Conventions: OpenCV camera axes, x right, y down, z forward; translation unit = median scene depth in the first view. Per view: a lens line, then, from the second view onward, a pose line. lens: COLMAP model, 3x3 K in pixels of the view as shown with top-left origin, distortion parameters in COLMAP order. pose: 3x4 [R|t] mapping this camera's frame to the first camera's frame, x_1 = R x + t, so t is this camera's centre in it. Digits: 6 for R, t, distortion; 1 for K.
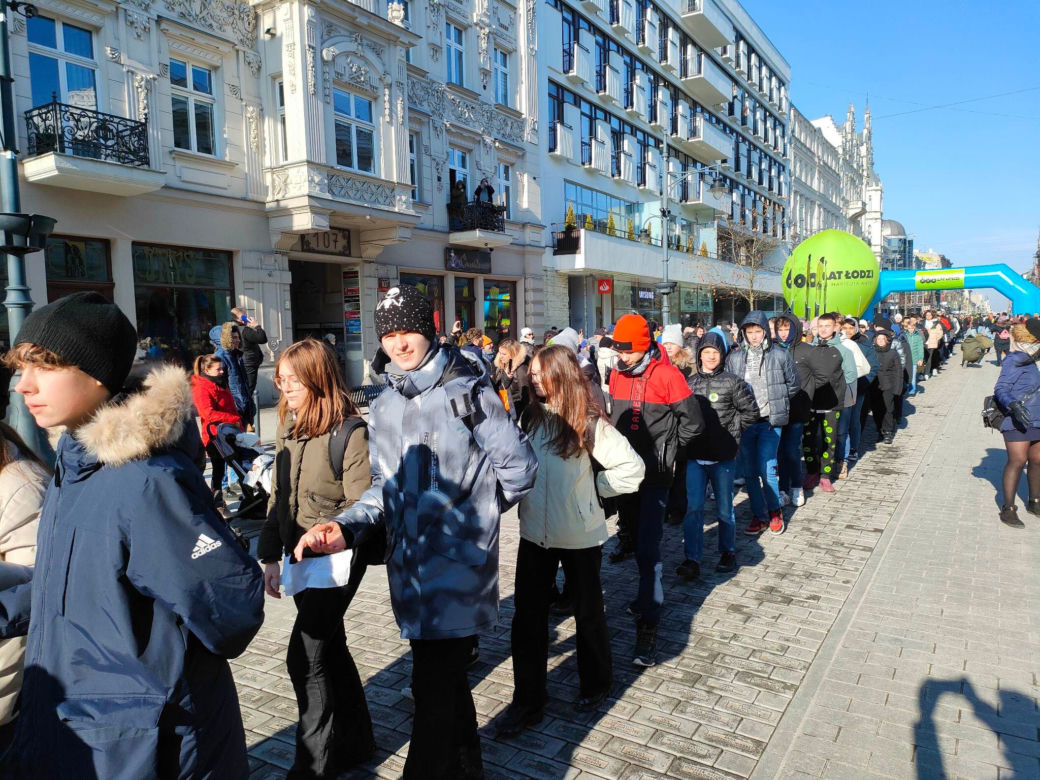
lens RADIAL K [[776.3, 0, 520.0], [0, 776.3, 390.0], [0, 0, 1]] dist [0.082225, -0.067020]
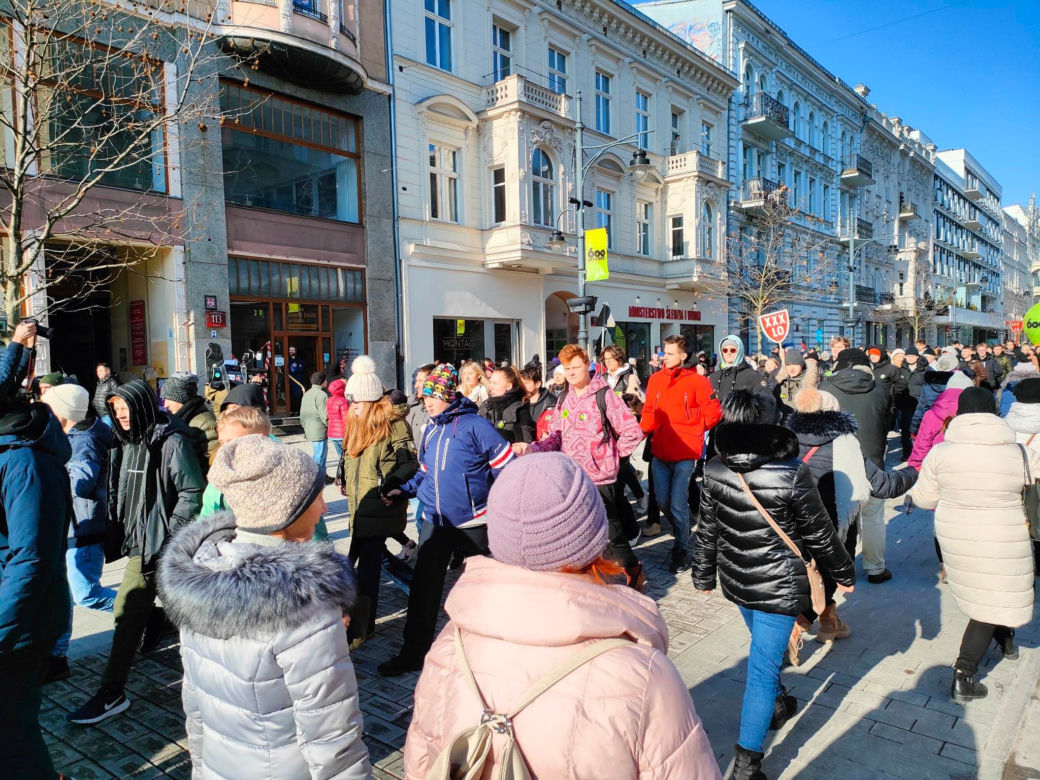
lens RADIAL K [[776.3, 0, 520.0], [0, 776.3, 390.0], [0, 0, 1]] dist [0.082225, -0.067020]
pose [[0.991285, 0.013327, -0.131056, -1.002354], [-0.017101, 0.999470, -0.027716, 0.155951], [0.130617, 0.029716, 0.990987, -1.740844]]
